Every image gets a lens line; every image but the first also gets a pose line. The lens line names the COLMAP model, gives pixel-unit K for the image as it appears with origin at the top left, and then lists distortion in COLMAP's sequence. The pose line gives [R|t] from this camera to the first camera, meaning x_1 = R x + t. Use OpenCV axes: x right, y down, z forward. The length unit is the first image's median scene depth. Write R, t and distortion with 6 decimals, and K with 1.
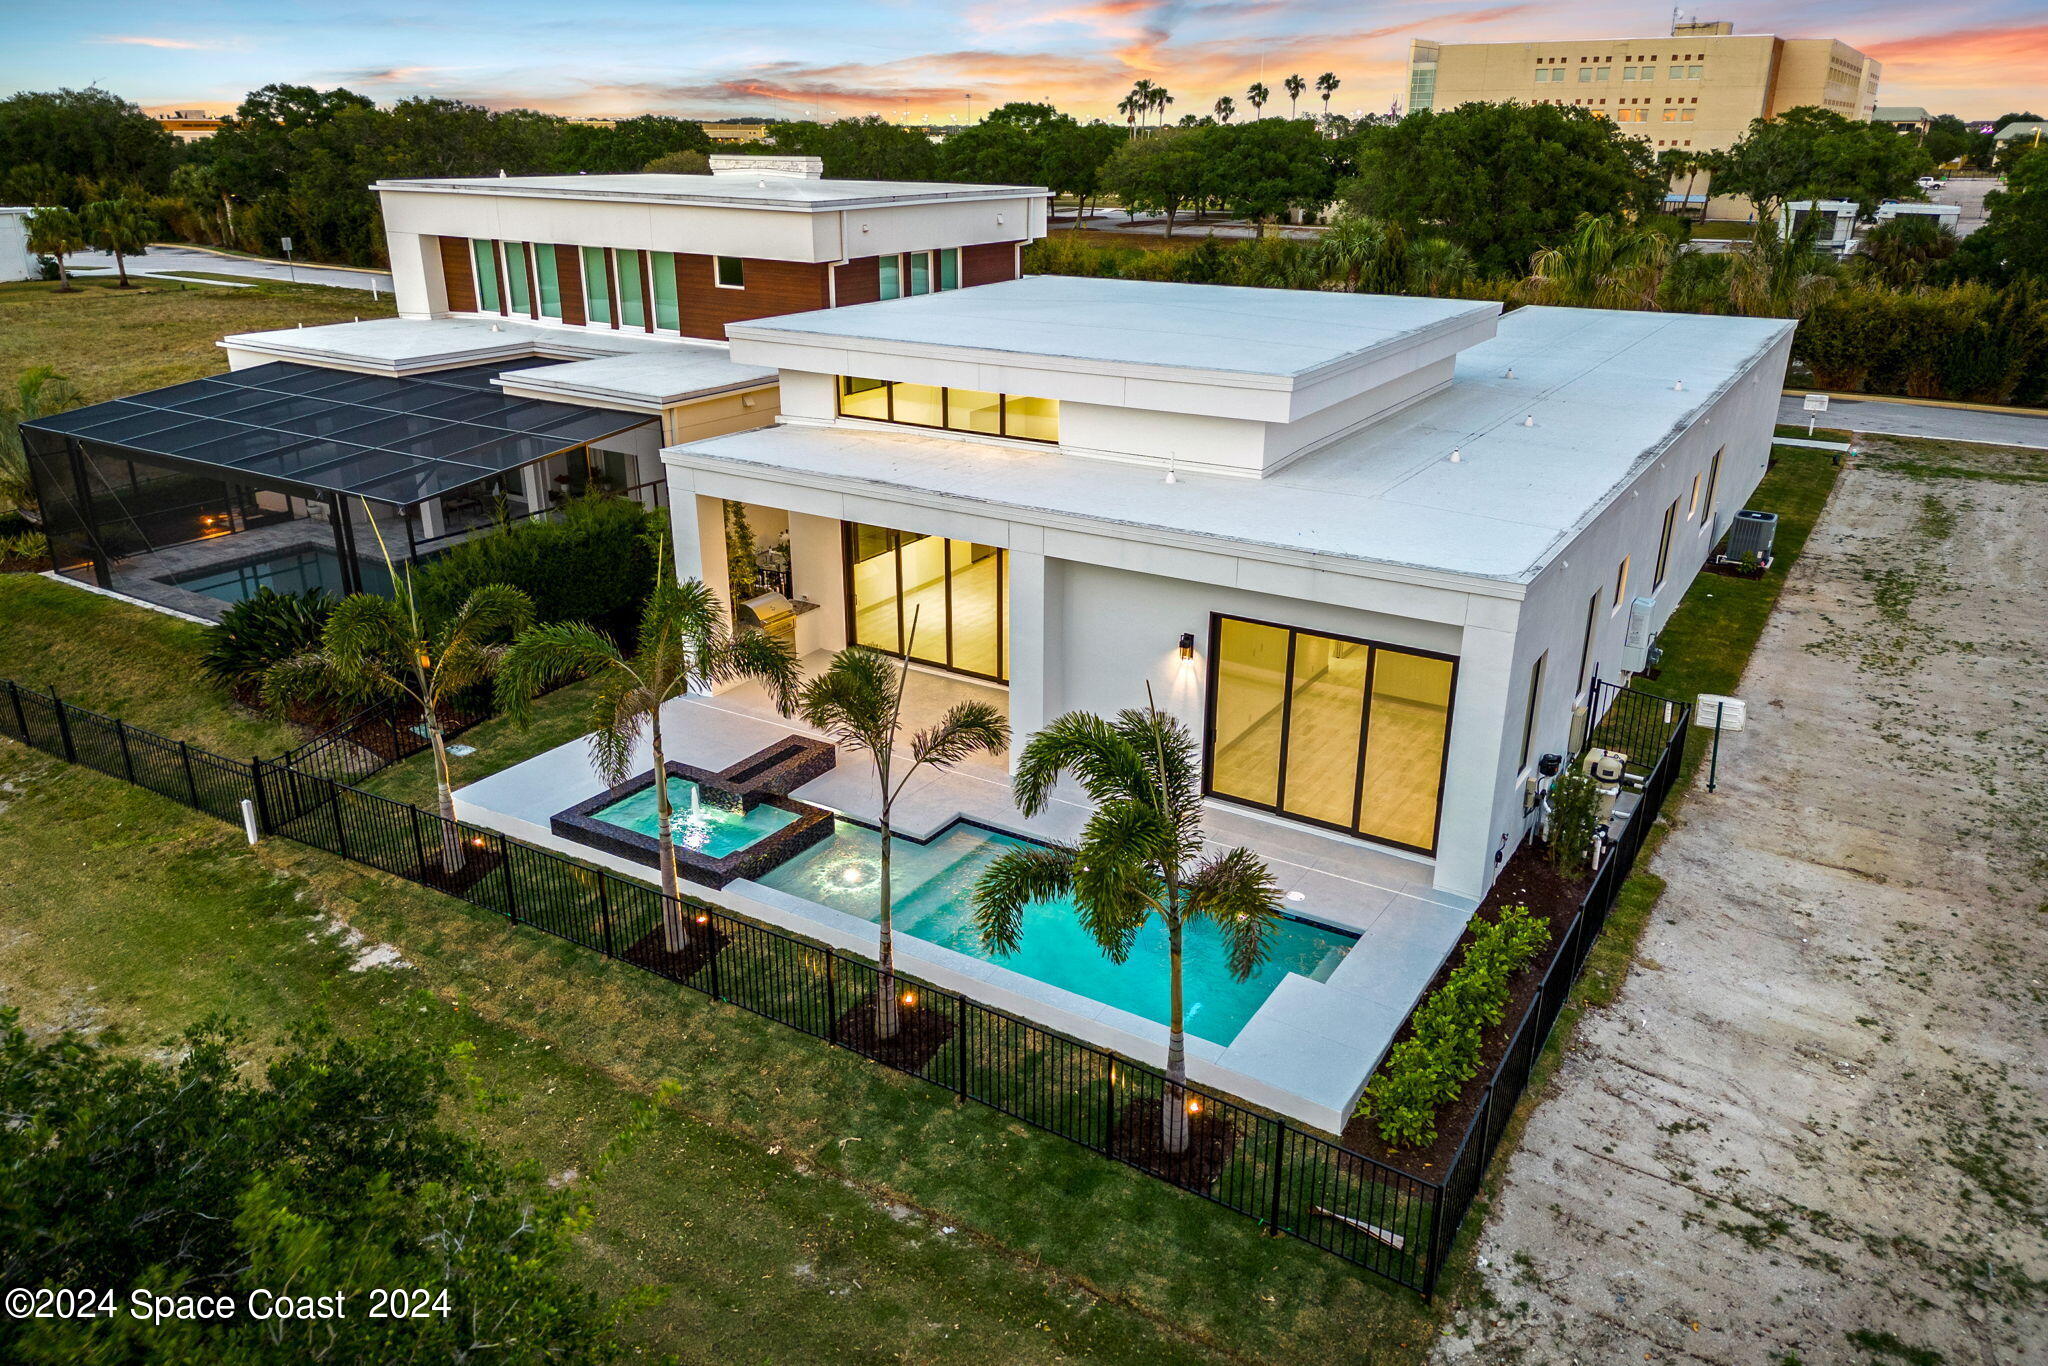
lens RADIAL K [[1437.2, 0, 1022.0], [0, 1437.2, 695.4], [0, 0, 1]] dist [0.020828, -0.002621]
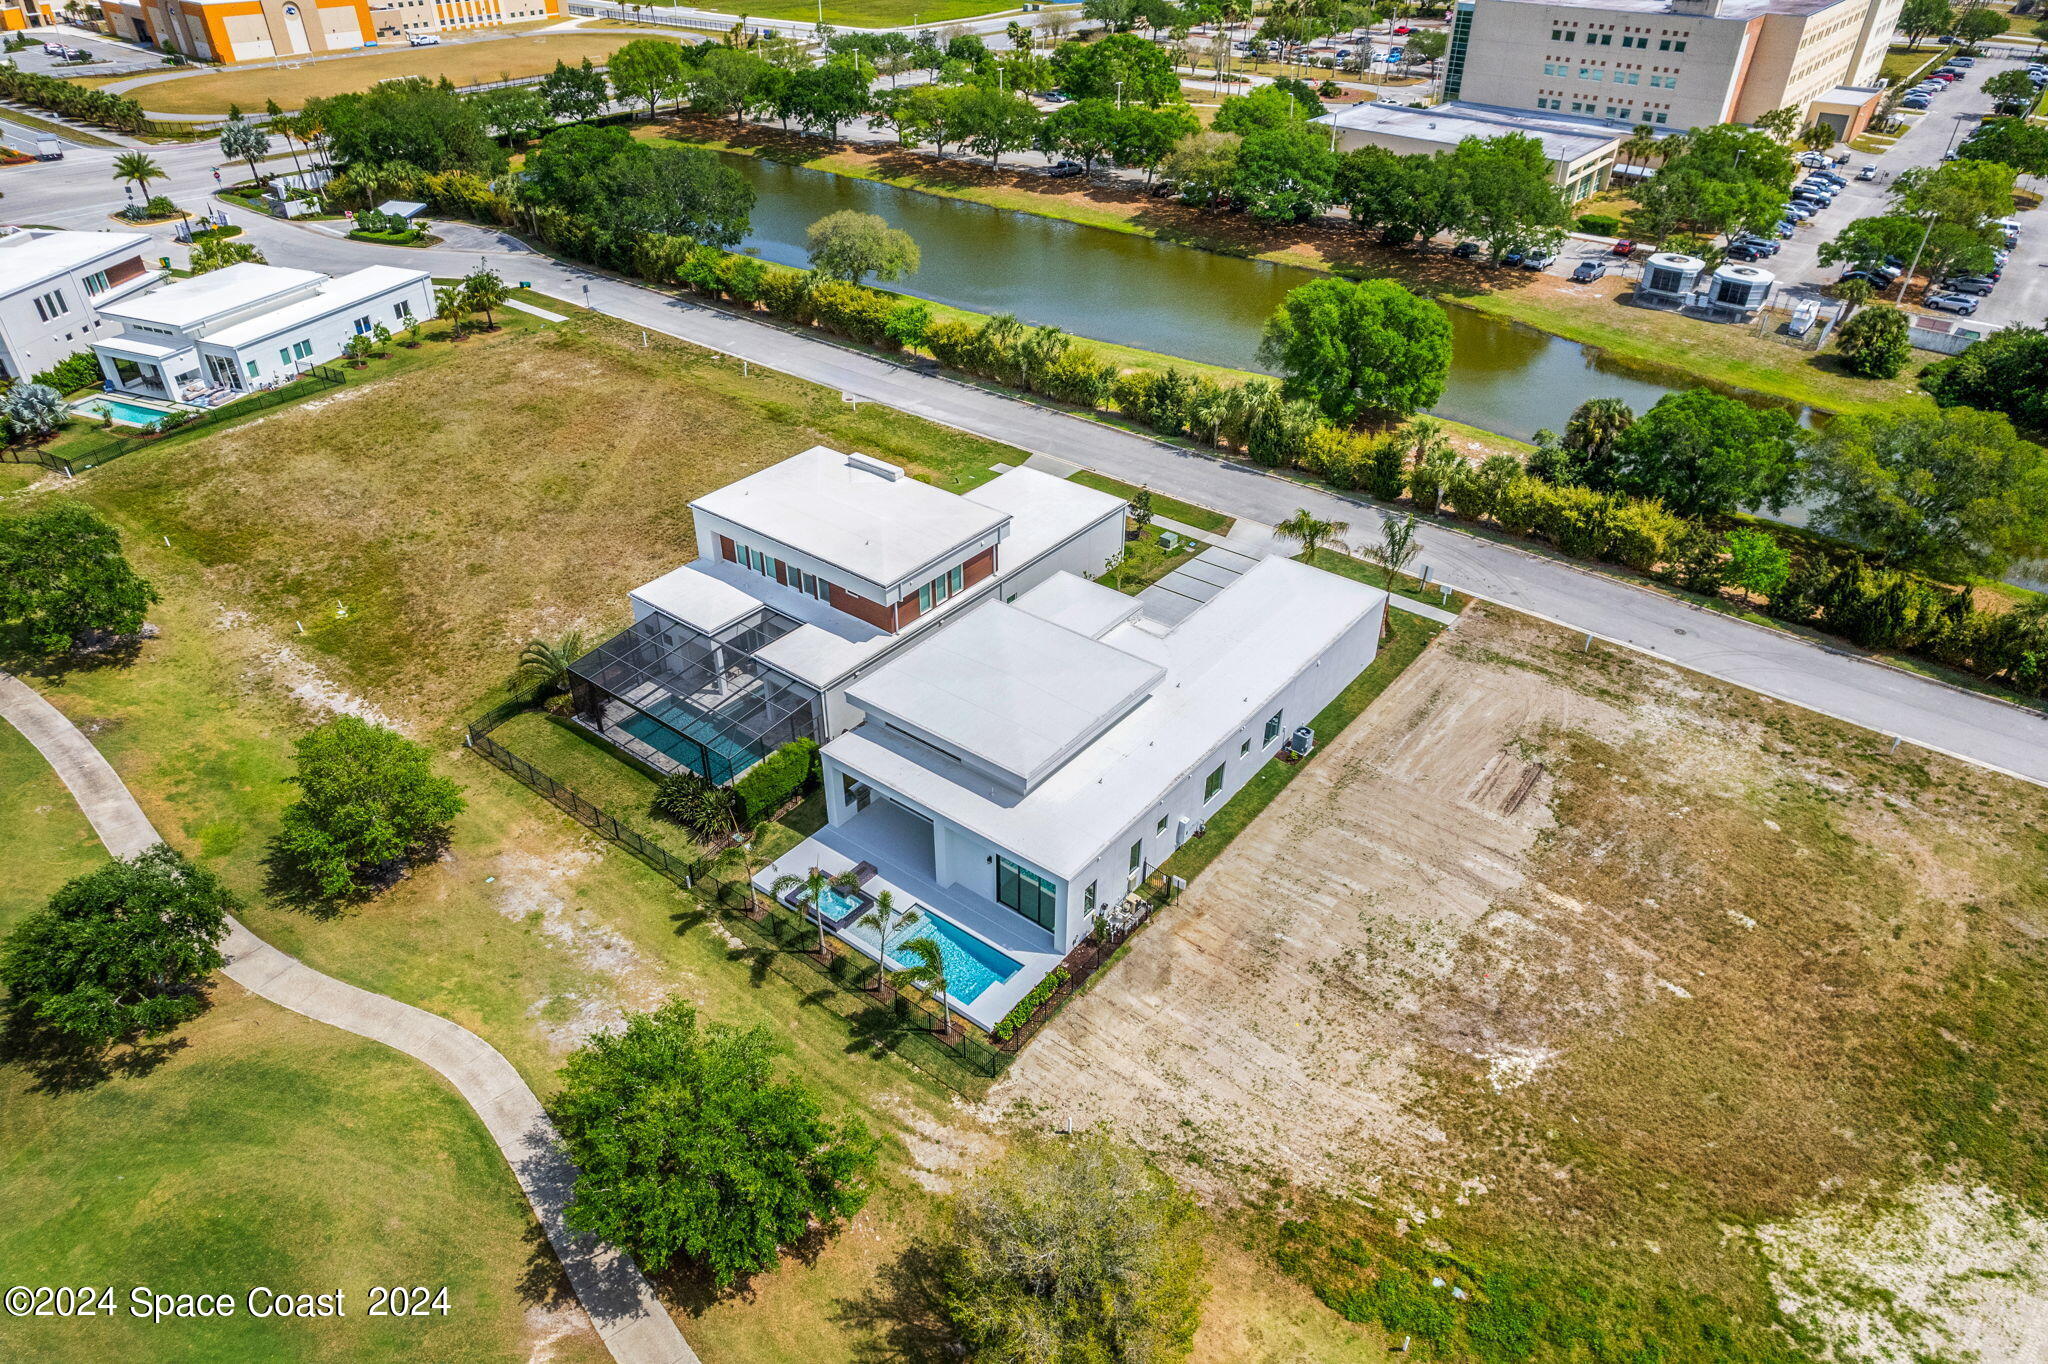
lens RADIAL K [[1309.7, 0, 1032.5], [0, 1309.7, 691.6], [0, 0, 1]] dist [-0.076780, 0.068588]
pose [[0.994718, 0.062484, -0.081442, 0.290001], [-0.042843, 0.973702, 0.223759, -0.708222], [0.093282, -0.219088, 0.971236, -1.125688]]
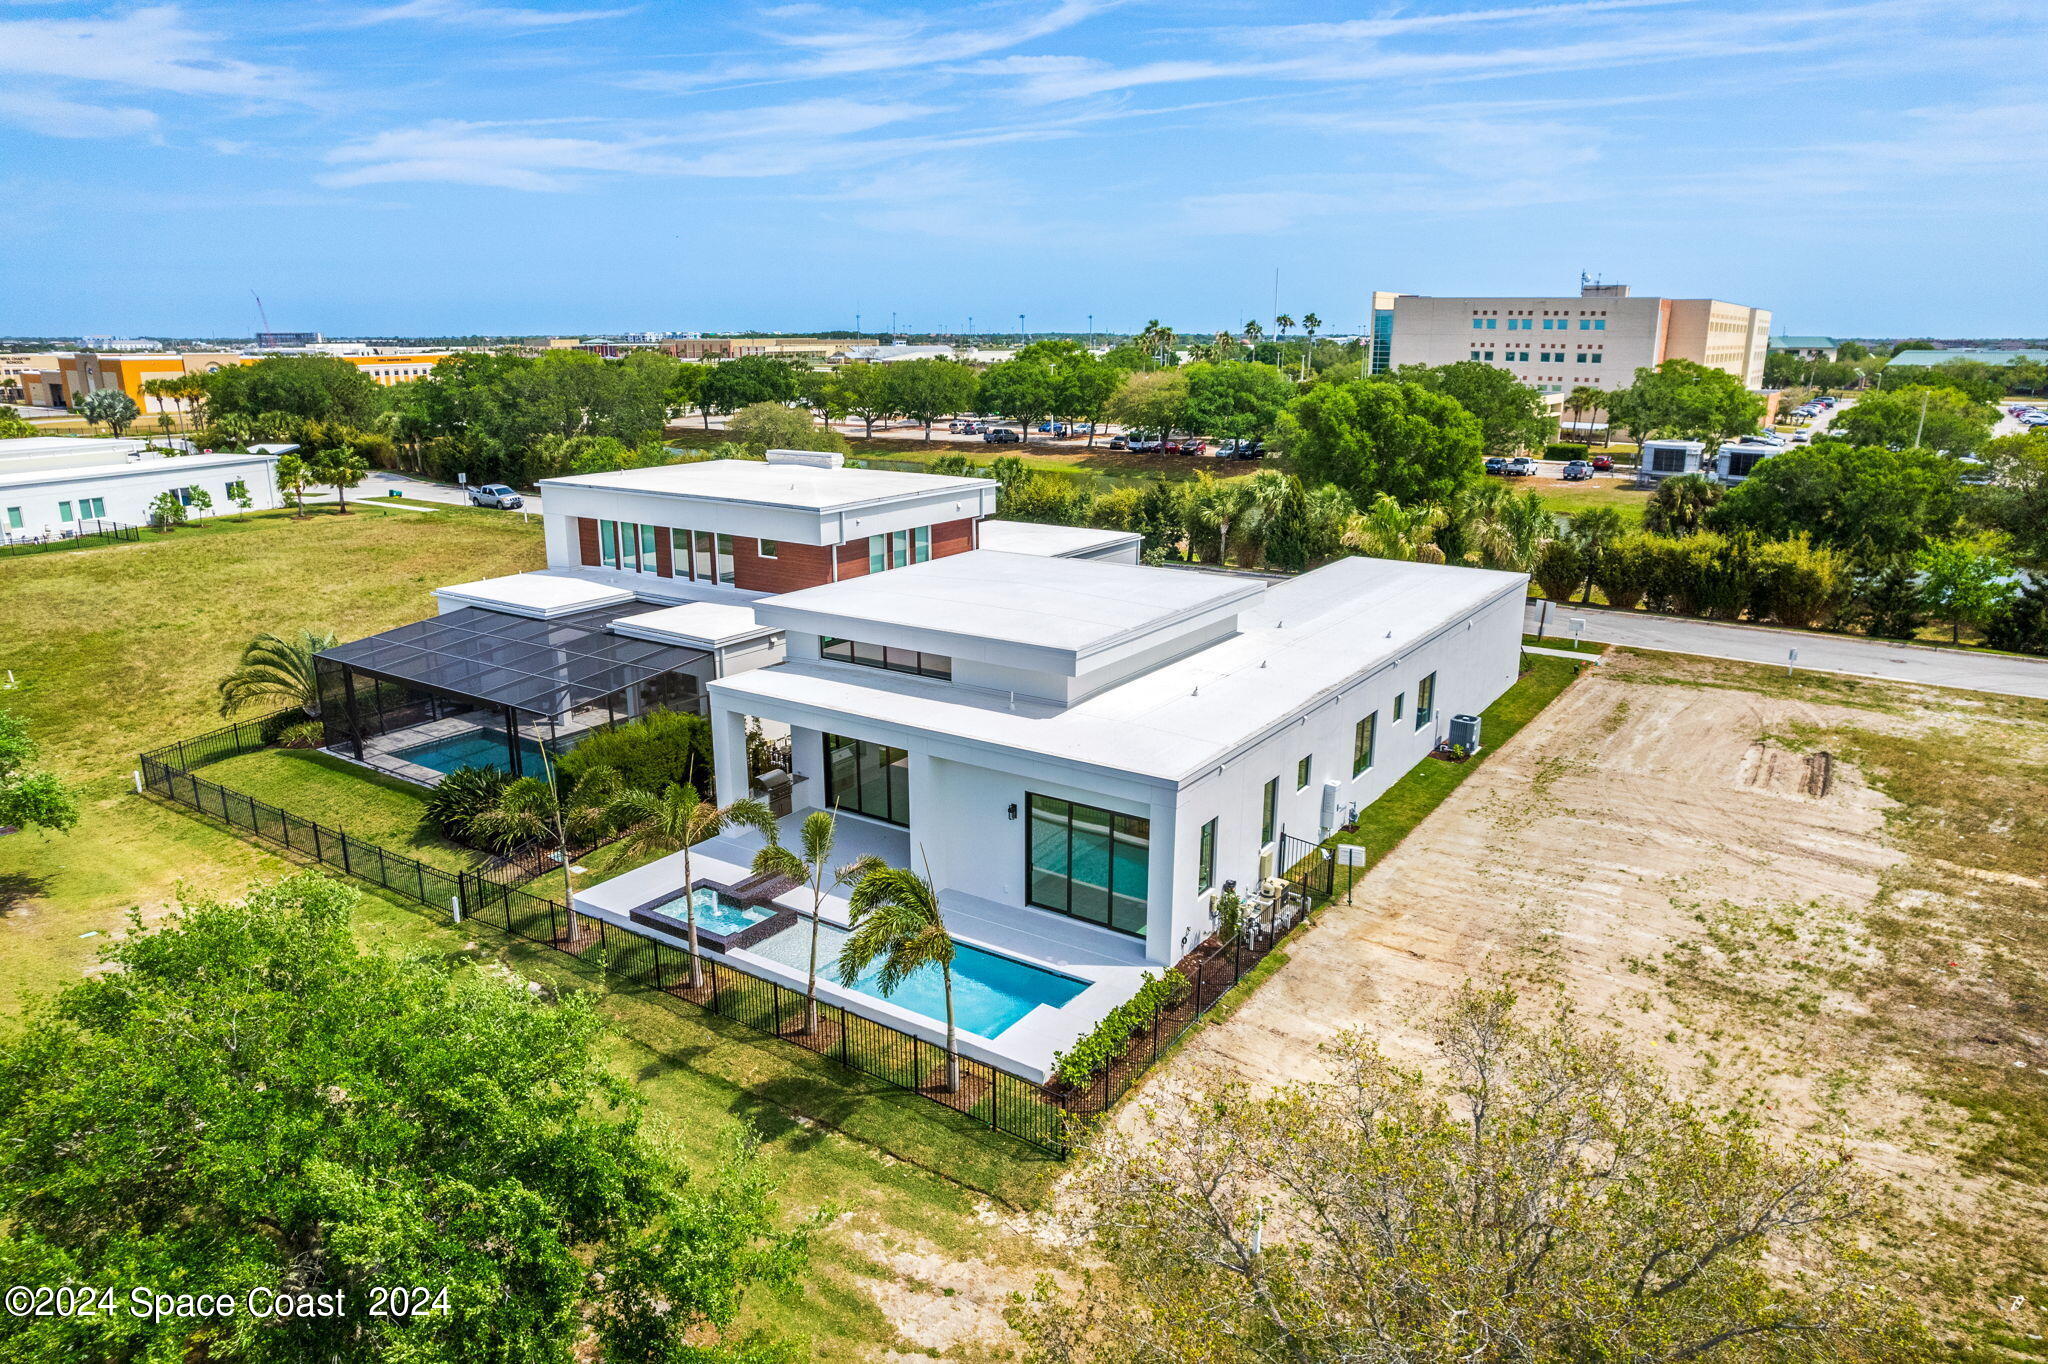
lens RADIAL K [[1309.7, 0, 1032.5], [0, 1309.7, 691.6], [0, 0, 1]] dist [-0.076780, 0.068588]
pose [[0.999446, 0.007310, -0.032472, 0.133198], [-0.010719, 0.994299, -0.106089, -0.009175], [0.031512, 0.106378, 0.993826, -0.360544]]
